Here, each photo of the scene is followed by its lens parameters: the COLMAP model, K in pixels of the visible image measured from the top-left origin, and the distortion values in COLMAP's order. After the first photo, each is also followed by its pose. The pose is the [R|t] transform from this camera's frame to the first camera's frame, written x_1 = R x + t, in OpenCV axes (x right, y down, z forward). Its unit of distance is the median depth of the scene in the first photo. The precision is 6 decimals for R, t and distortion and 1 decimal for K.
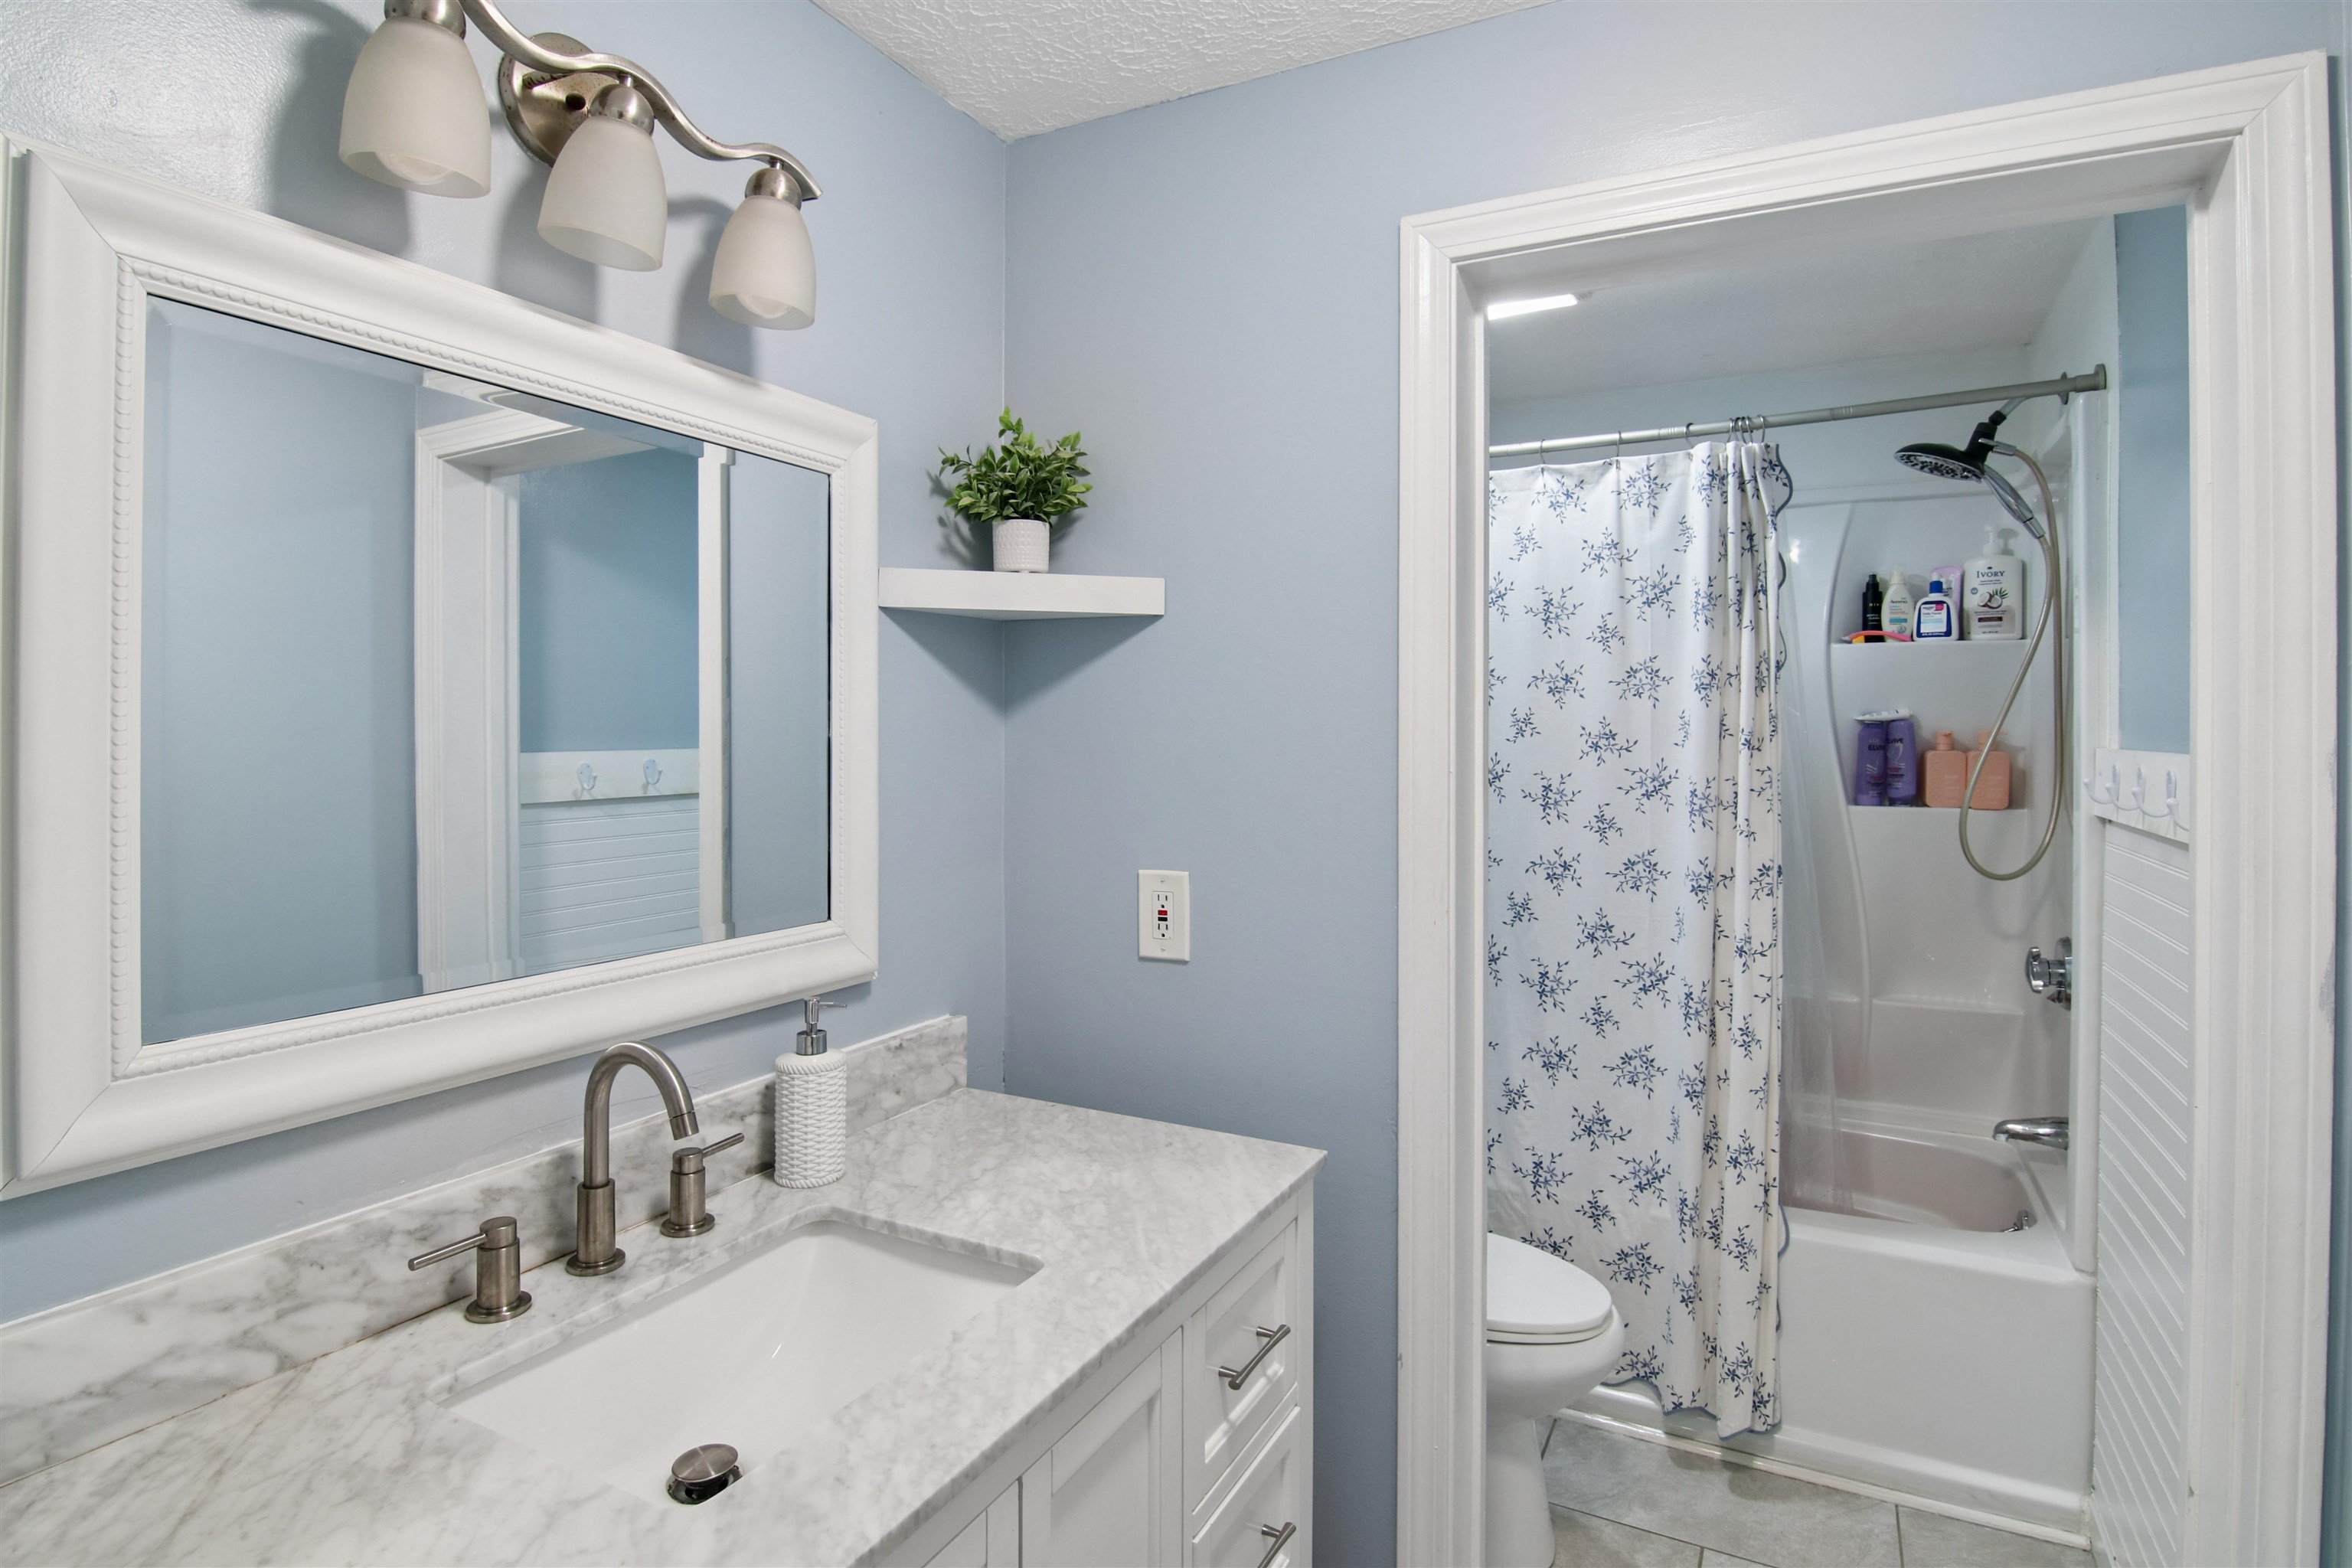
lens RADIAL K [[1214.9, 0, 1178.5], [0, 1214.9, 755.8], [0, 0, 1]] dist [-0.003941, -0.010784]
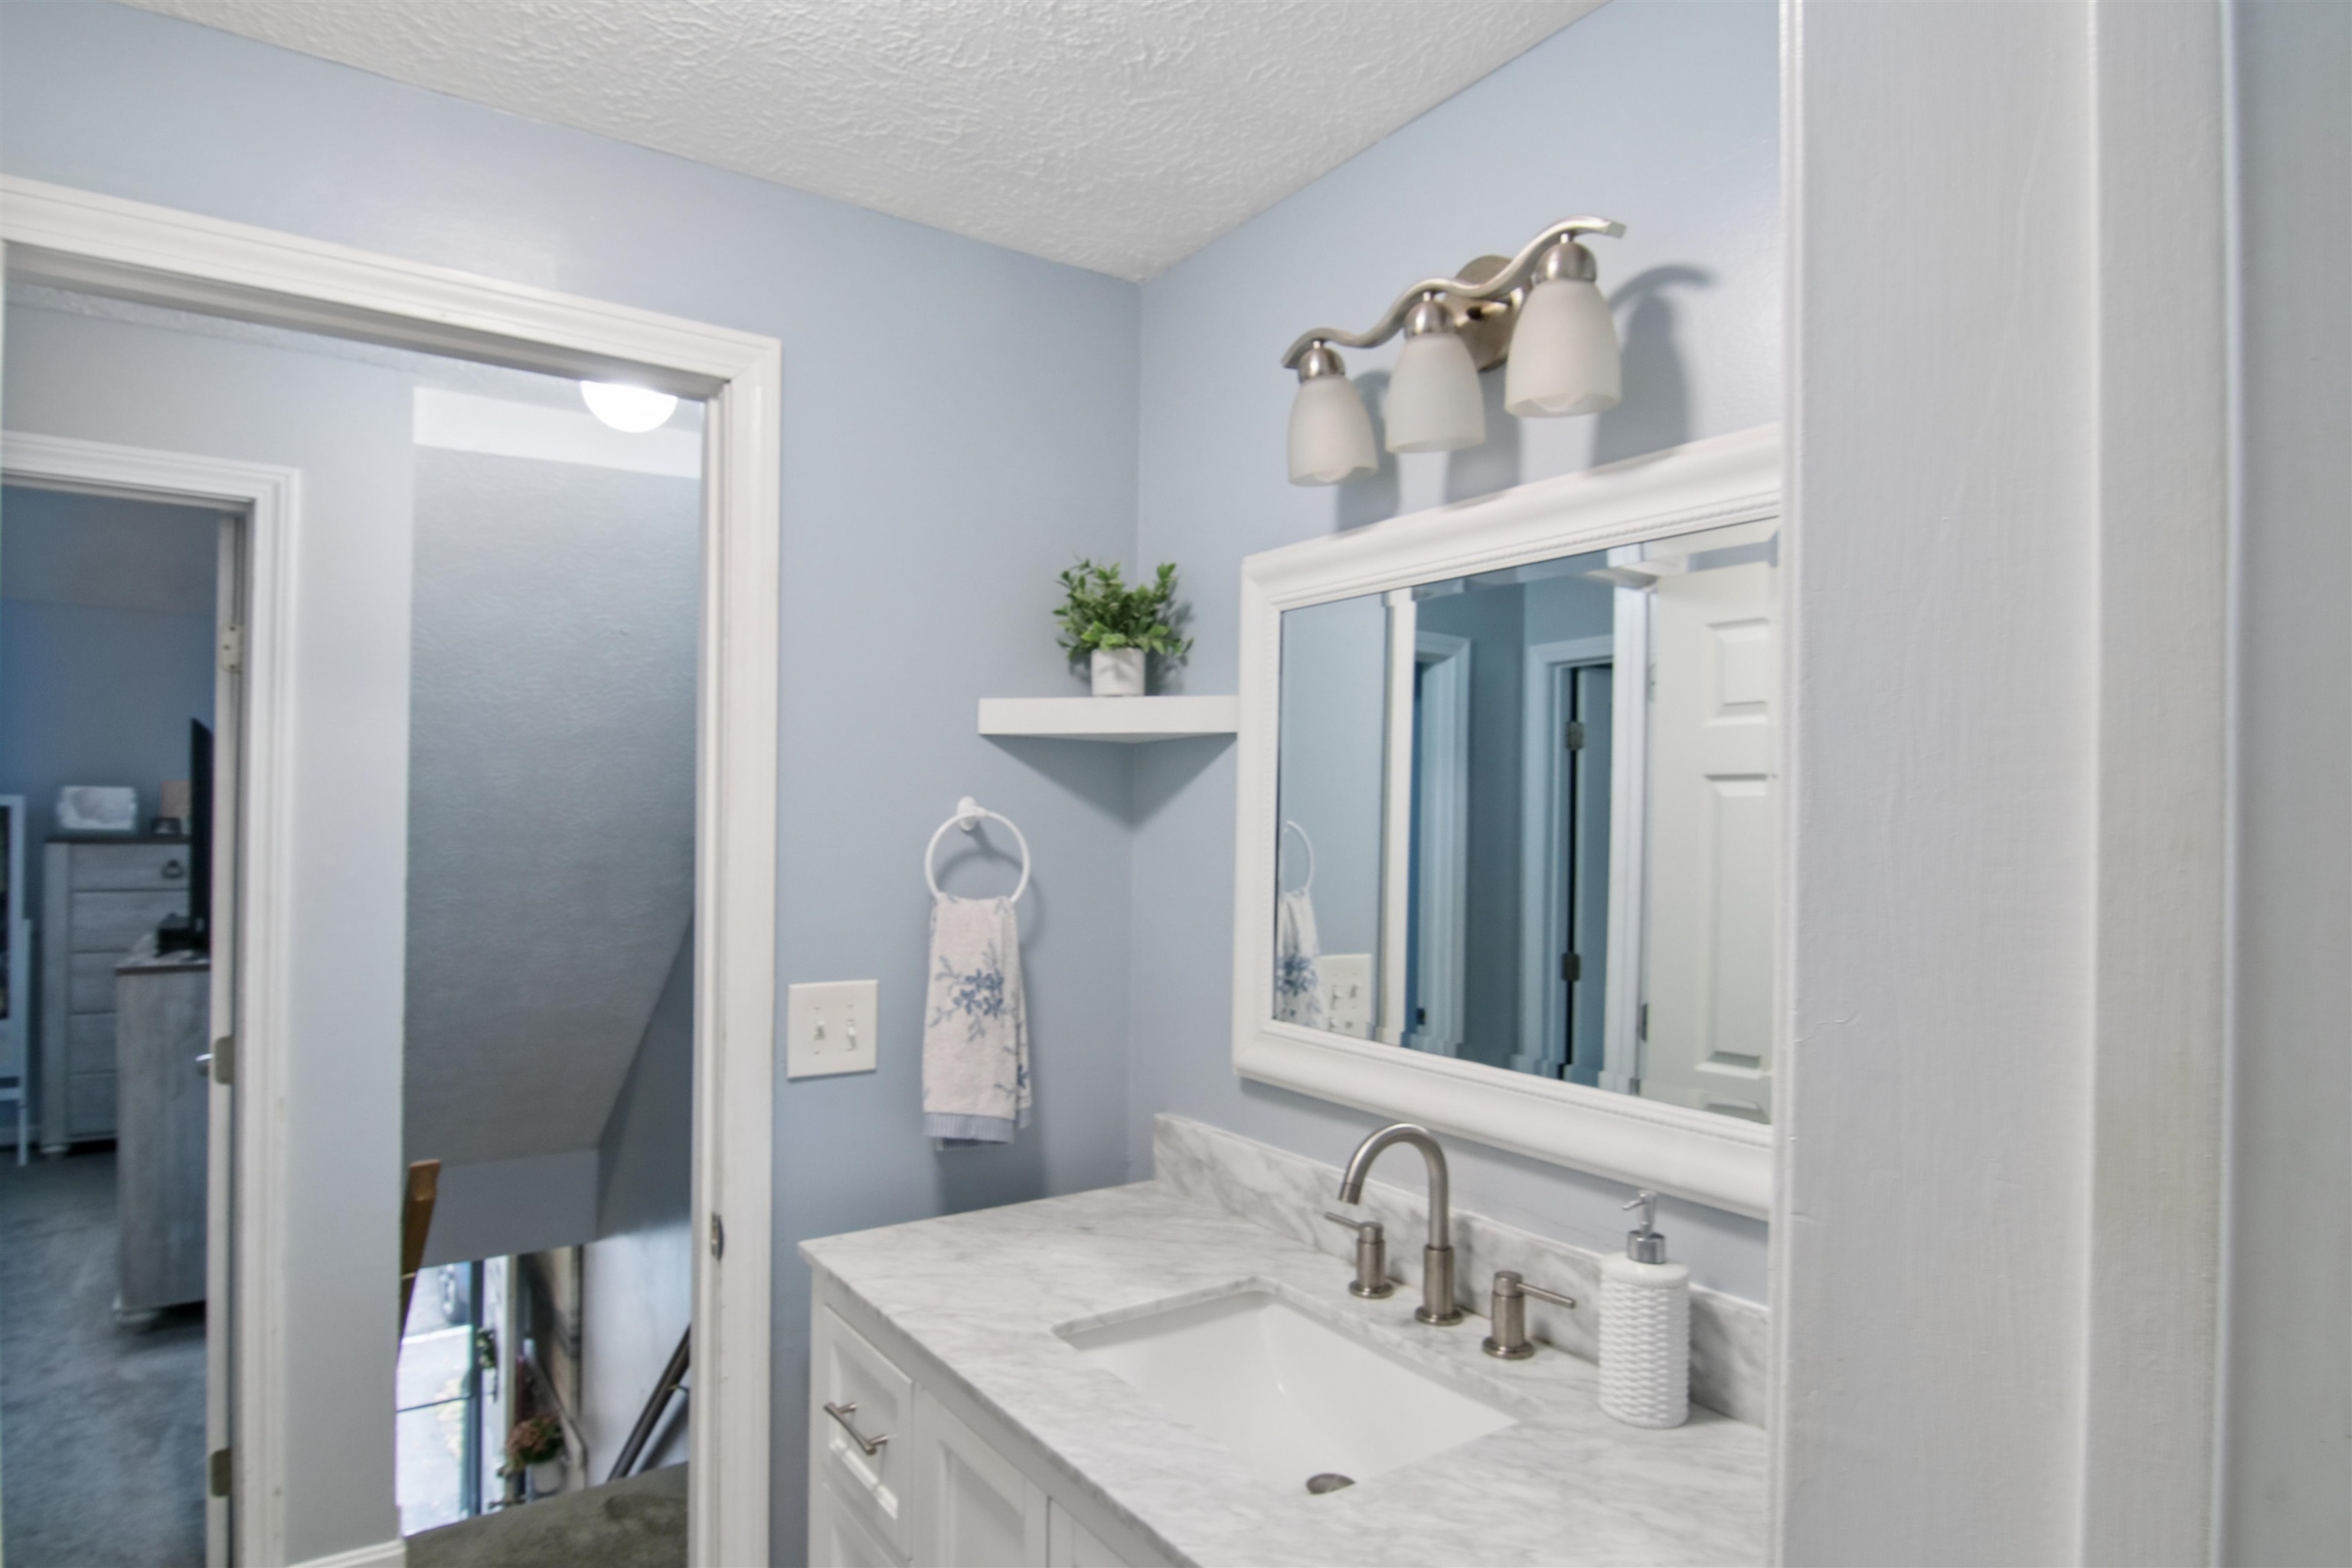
lens RADIAL K [[1322.2, 0, 1176.2], [0, 1322.2, 829.4], [0, 0, 1]] dist [-0.000531, -0.013494]
pose [[-0.466744, -0.013933, -0.884283, 0.860600], [-0.038681, 0.999241, 0.004672, -0.045707], [0.883546, 0.036385, -0.466928, 1.543981]]
